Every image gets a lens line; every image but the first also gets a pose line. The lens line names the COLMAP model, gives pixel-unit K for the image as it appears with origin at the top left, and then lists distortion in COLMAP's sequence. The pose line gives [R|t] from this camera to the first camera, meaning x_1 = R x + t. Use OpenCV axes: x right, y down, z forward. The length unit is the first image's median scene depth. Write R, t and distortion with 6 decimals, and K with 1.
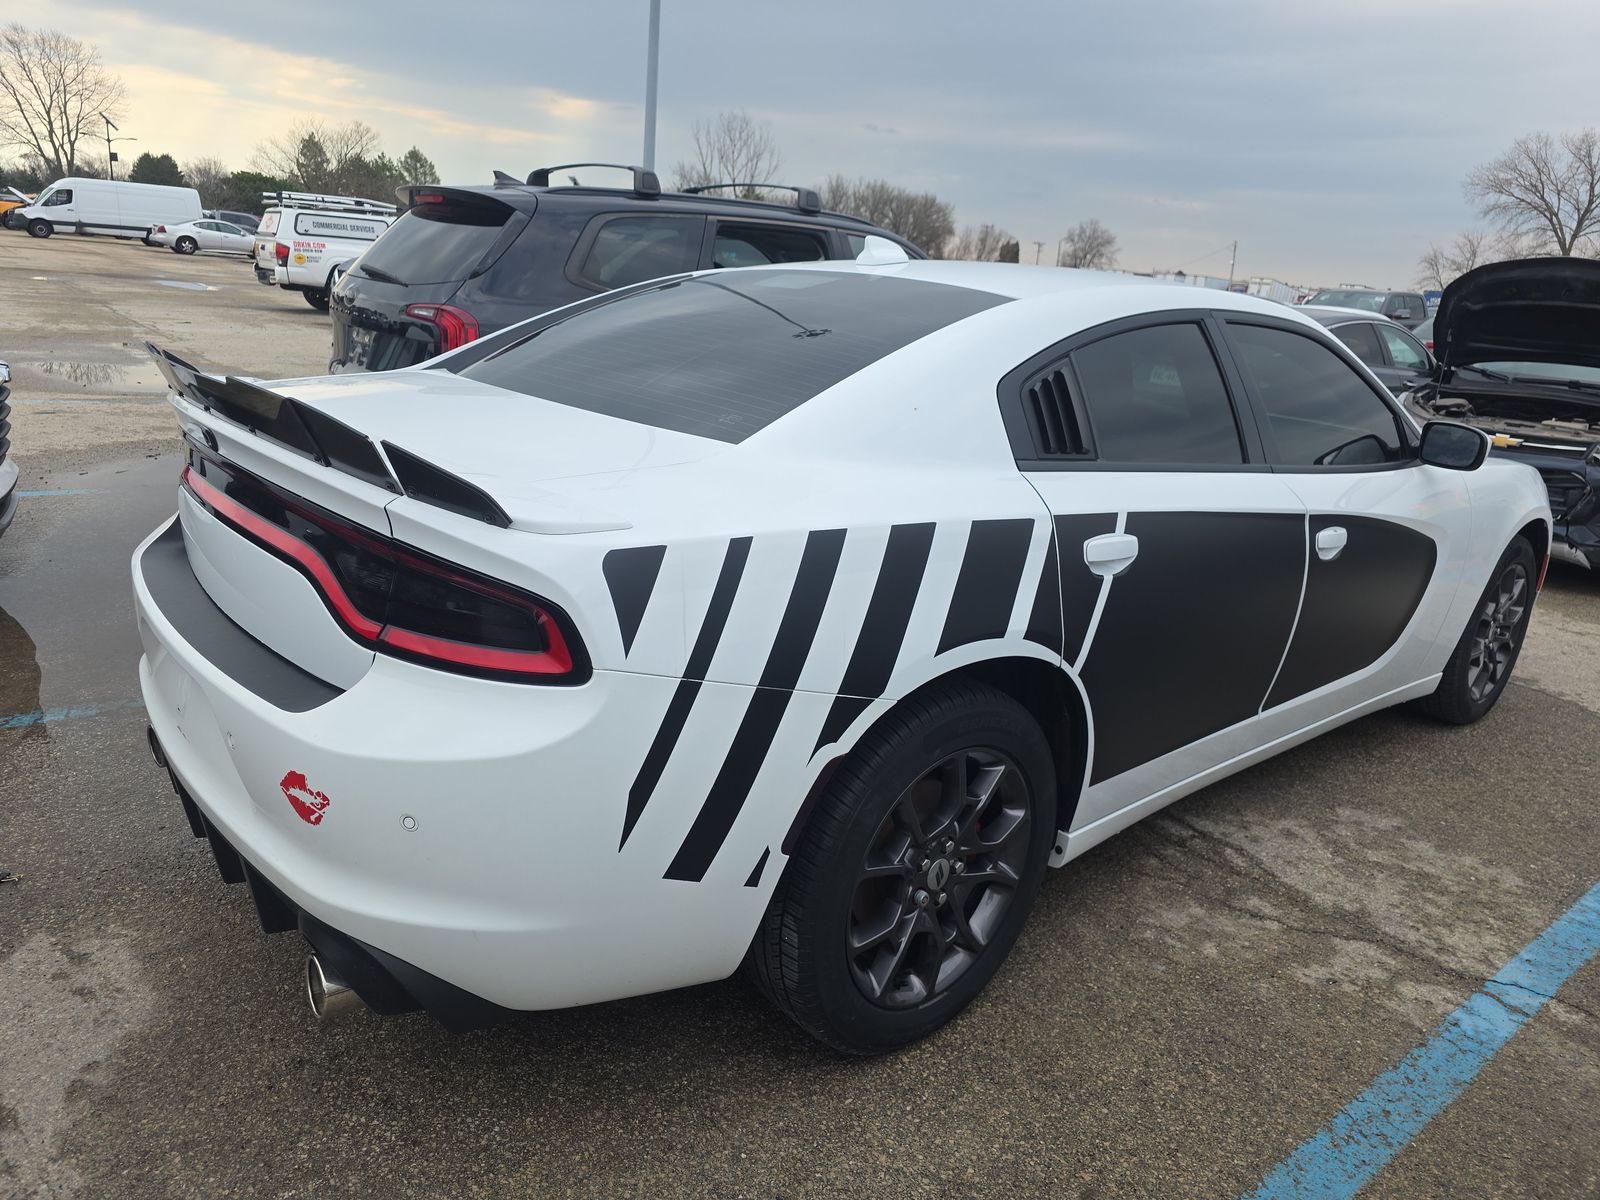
lens RADIAL K [[1077.9, 0, 782.5], [0, 1077.9, 599.3], [0, 0, 1]] dist [0.059038, -0.044174]
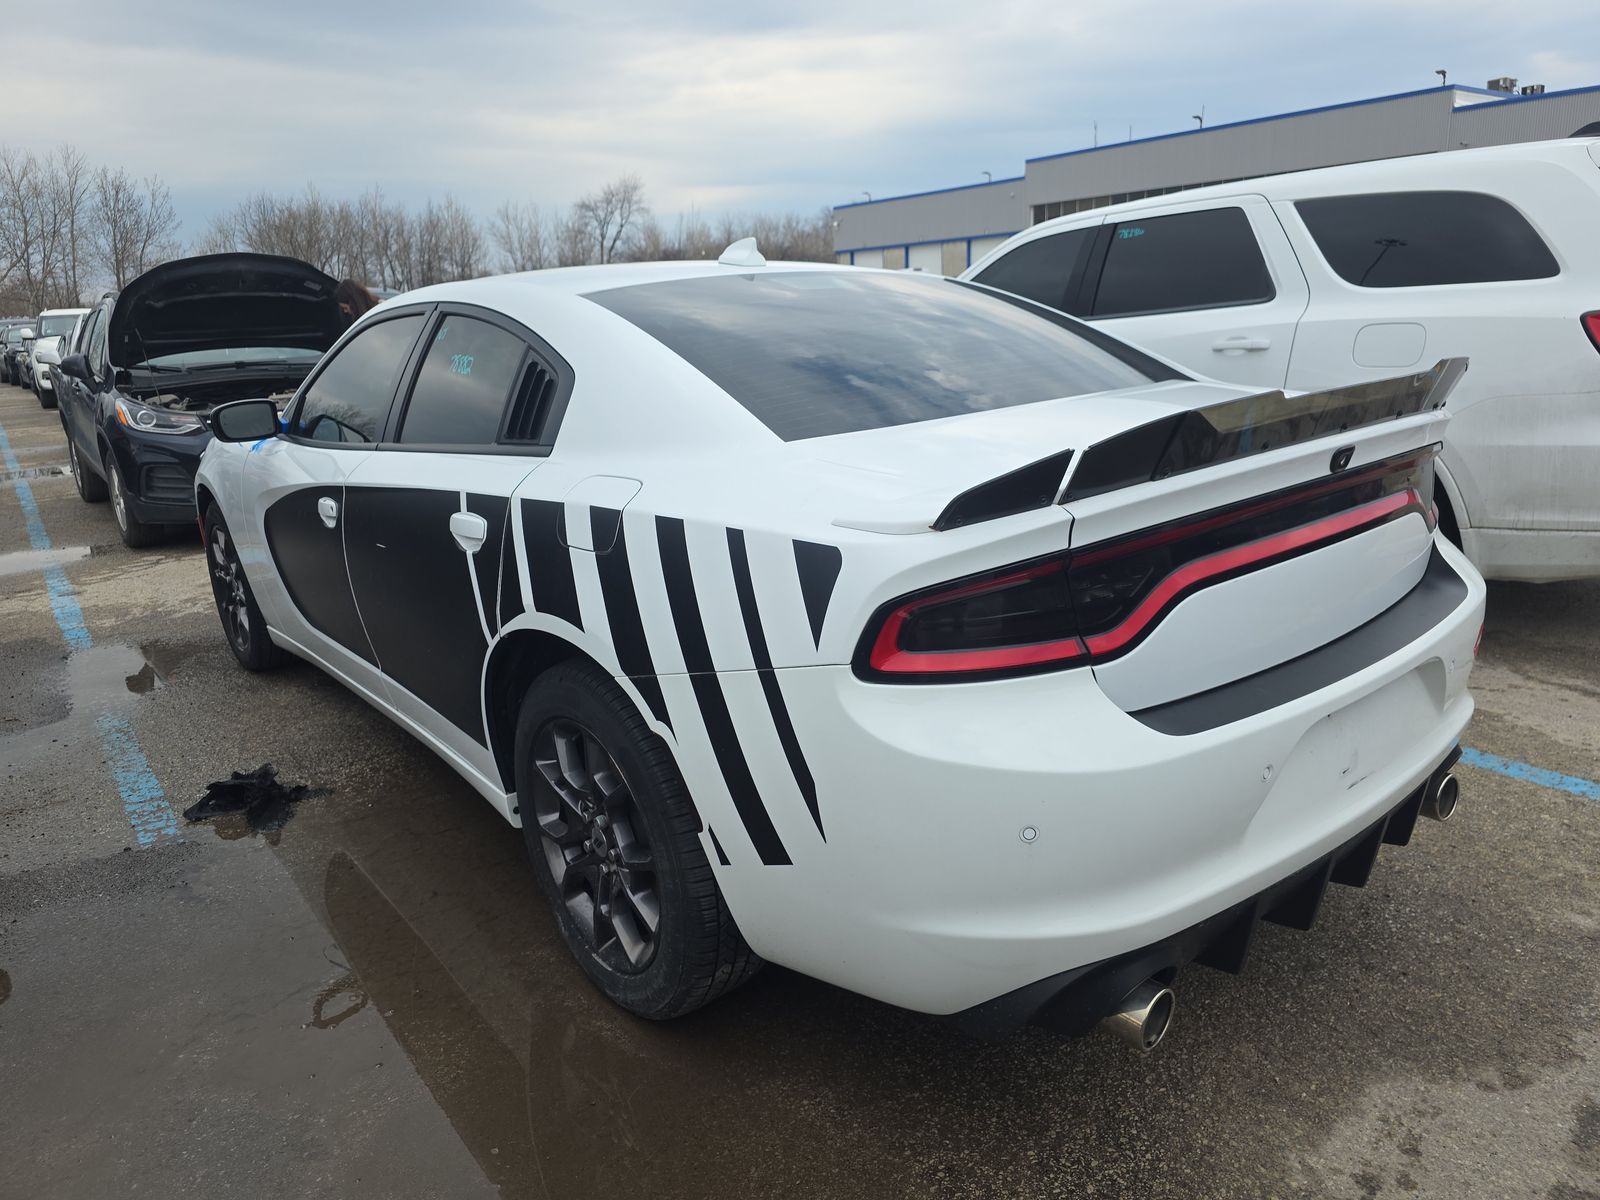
lens RADIAL K [[1075.0, 0, 800.0], [0, 1075.0, 600.0], [0, 0, 1]] dist [0.041783, -0.035781]
pose [[0.016535, -0.342110, 0.939515, -1.291545], [0.339267, 0.885817, 0.316586, -0.436316], [-0.940545, 0.313512, 0.130714, 1.208578]]
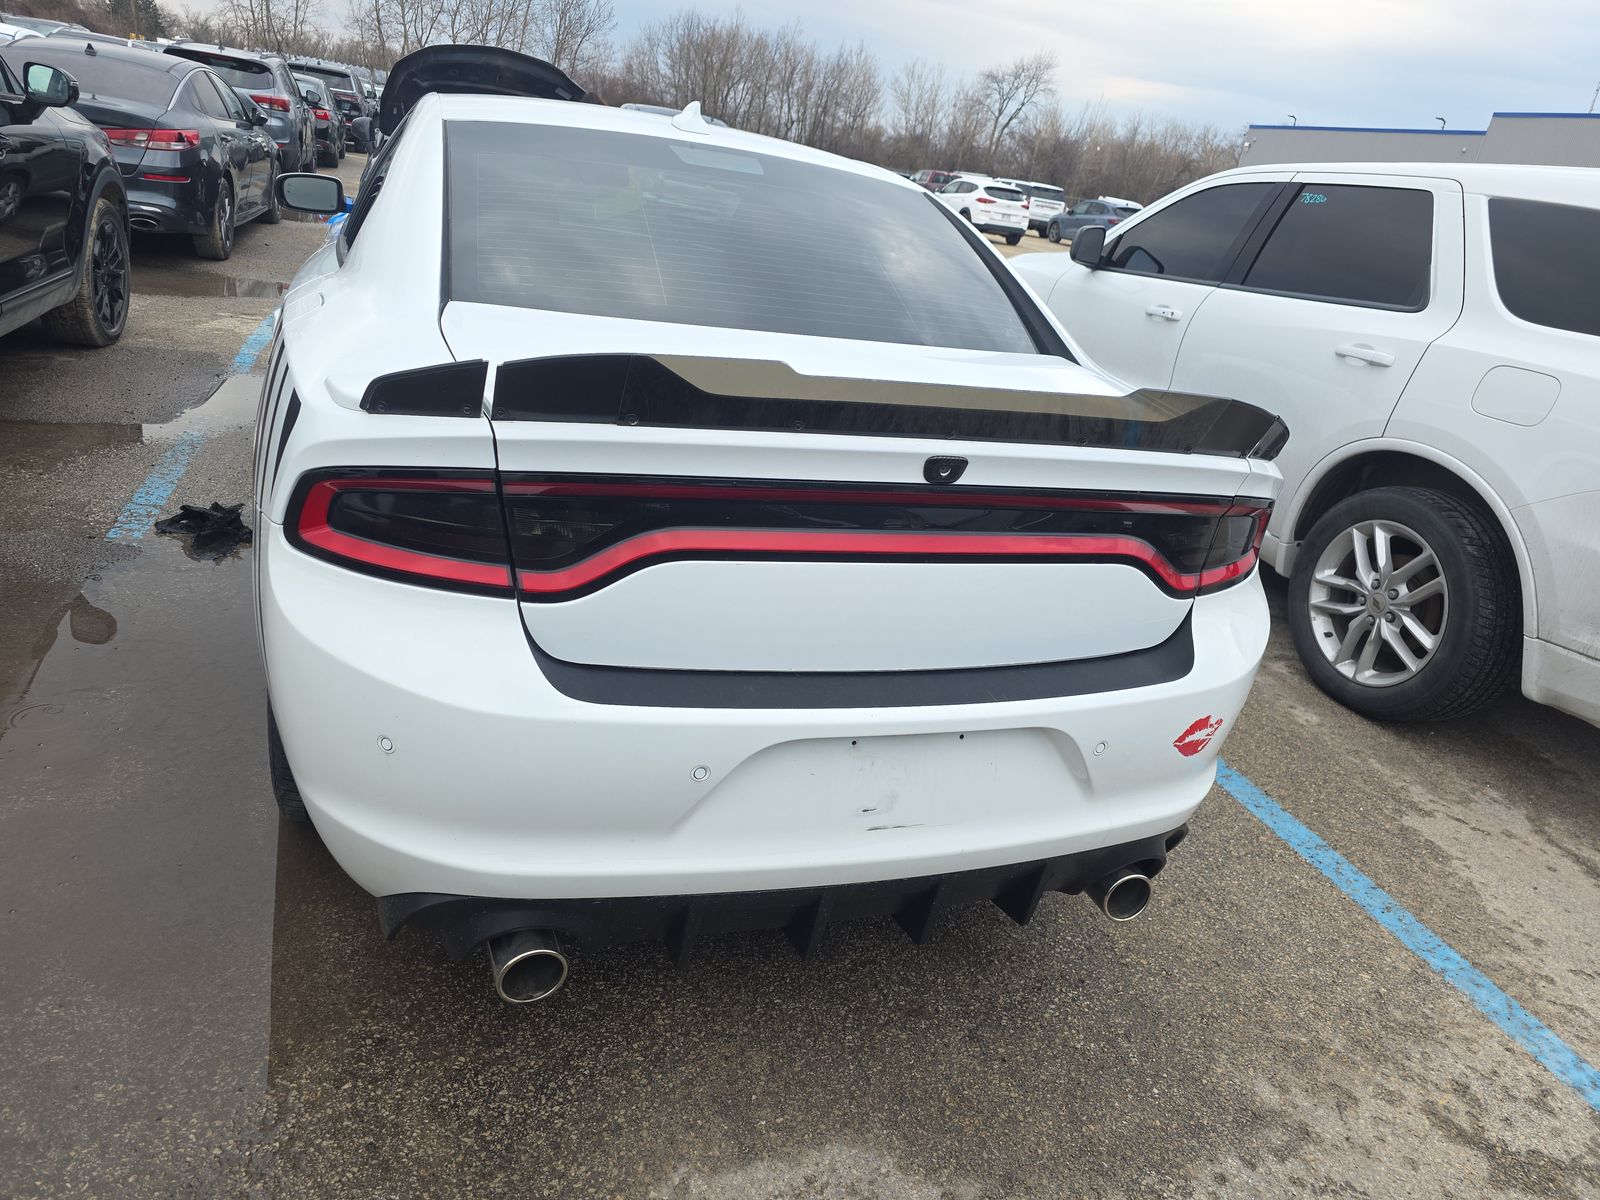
lens RADIAL K [[1068.8, 0, 801.8], [0, 1068.8, 588.3], [0, 0, 1]] dist [0.048115, -0.040478]
pose [[0.357948, -0.368908, 0.857776, -1.131995], [0.156616, 0.929350, 0.334334, -0.305117], [-0.920513, 0.014667, 0.390437, 0.705623]]
